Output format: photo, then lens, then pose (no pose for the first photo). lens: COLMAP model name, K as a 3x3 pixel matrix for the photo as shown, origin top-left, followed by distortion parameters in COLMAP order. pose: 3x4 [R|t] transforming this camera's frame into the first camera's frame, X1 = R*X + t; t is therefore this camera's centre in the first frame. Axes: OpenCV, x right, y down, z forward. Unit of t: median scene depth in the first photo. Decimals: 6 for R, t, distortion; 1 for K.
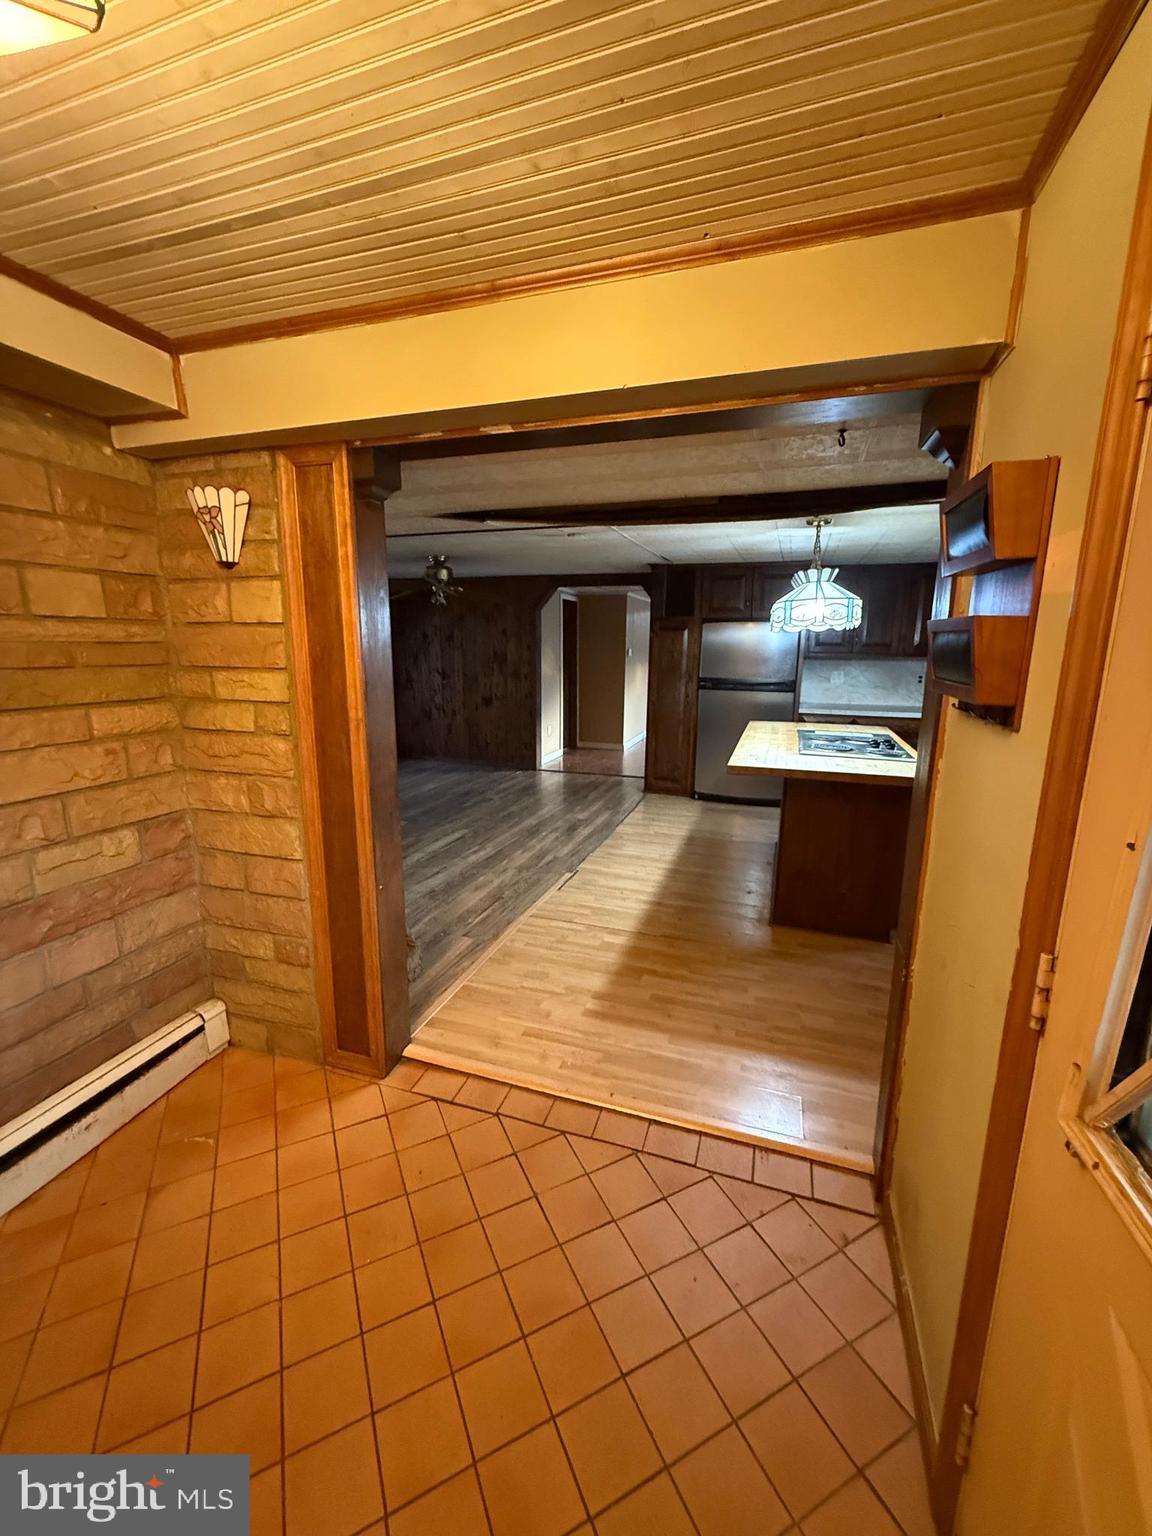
lens RADIAL K [[613.4, 0, 581.3], [0, 613.4, 773.0], [0, 0, 1]] dist [-0.000279, 0.000184]
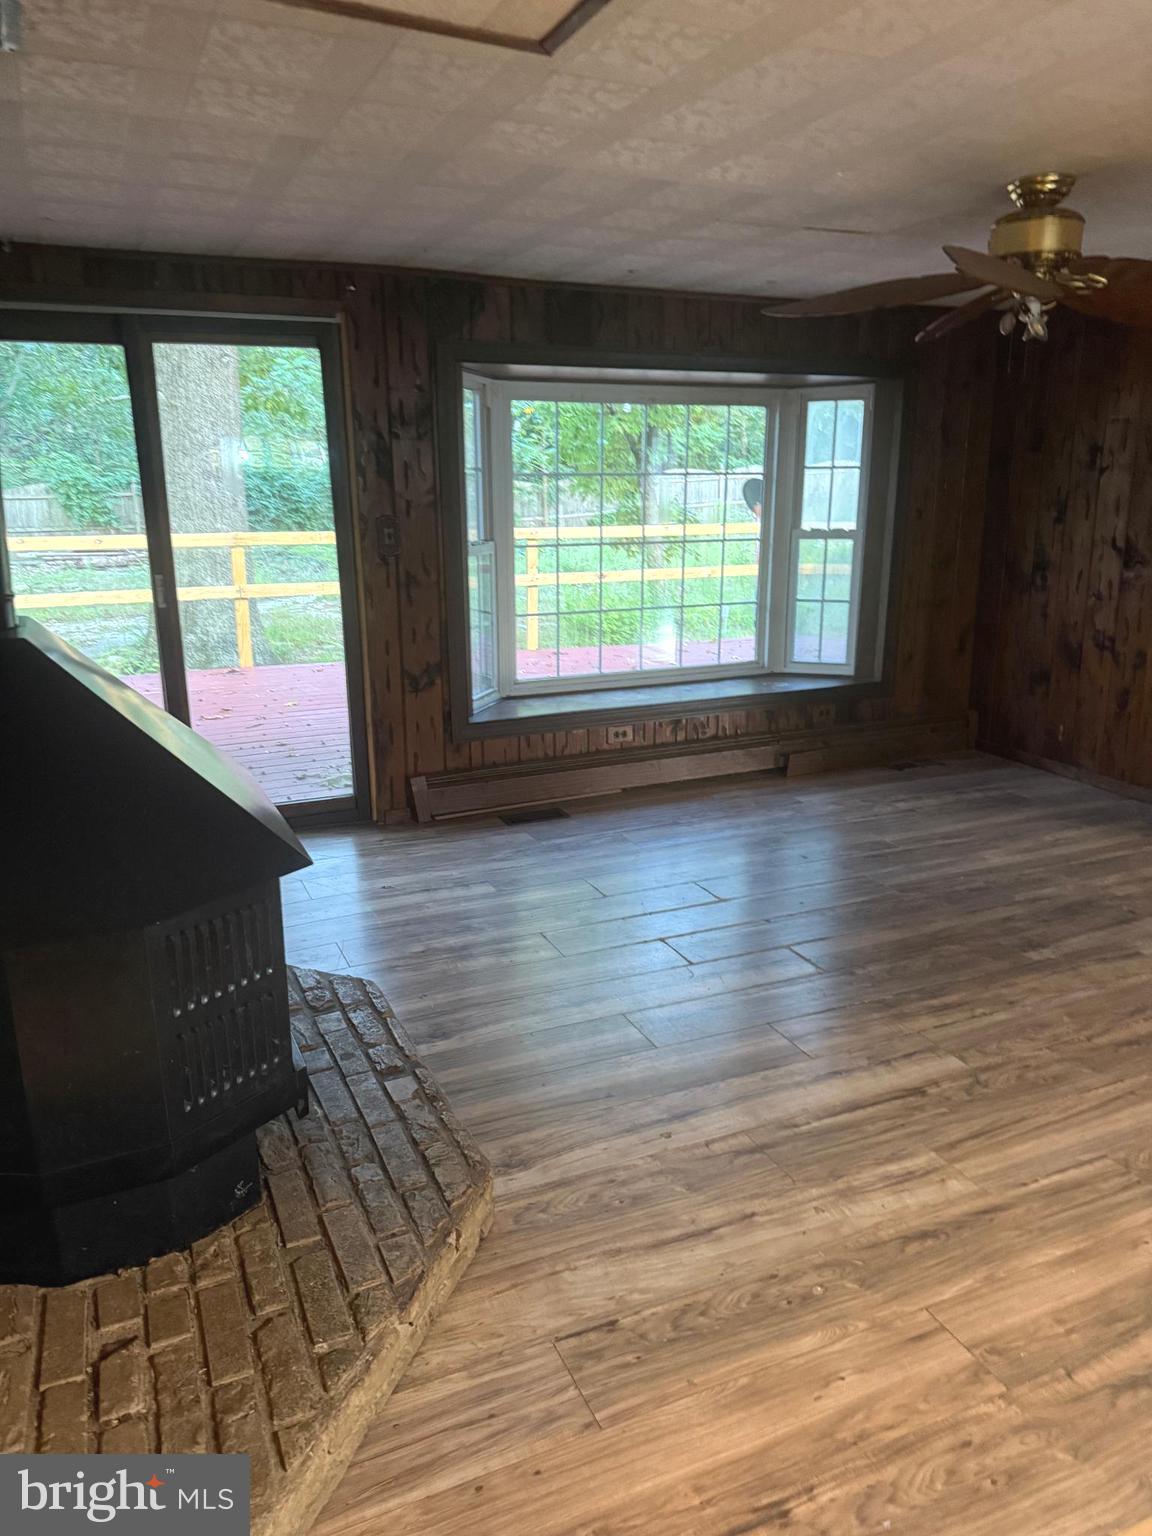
lens RADIAL K [[1078.8, 0, 570.5], [0, 1078.8, 763.5], [0, 0, 1]] dist [0.038847, -0.055234]
pose [[0.679922, 0.167017, -0.714010, 0.051157], [-0.134496, 0.985602, 0.102471, -0.090527], [0.720844, 0.026359, 0.692596, 0.482587]]
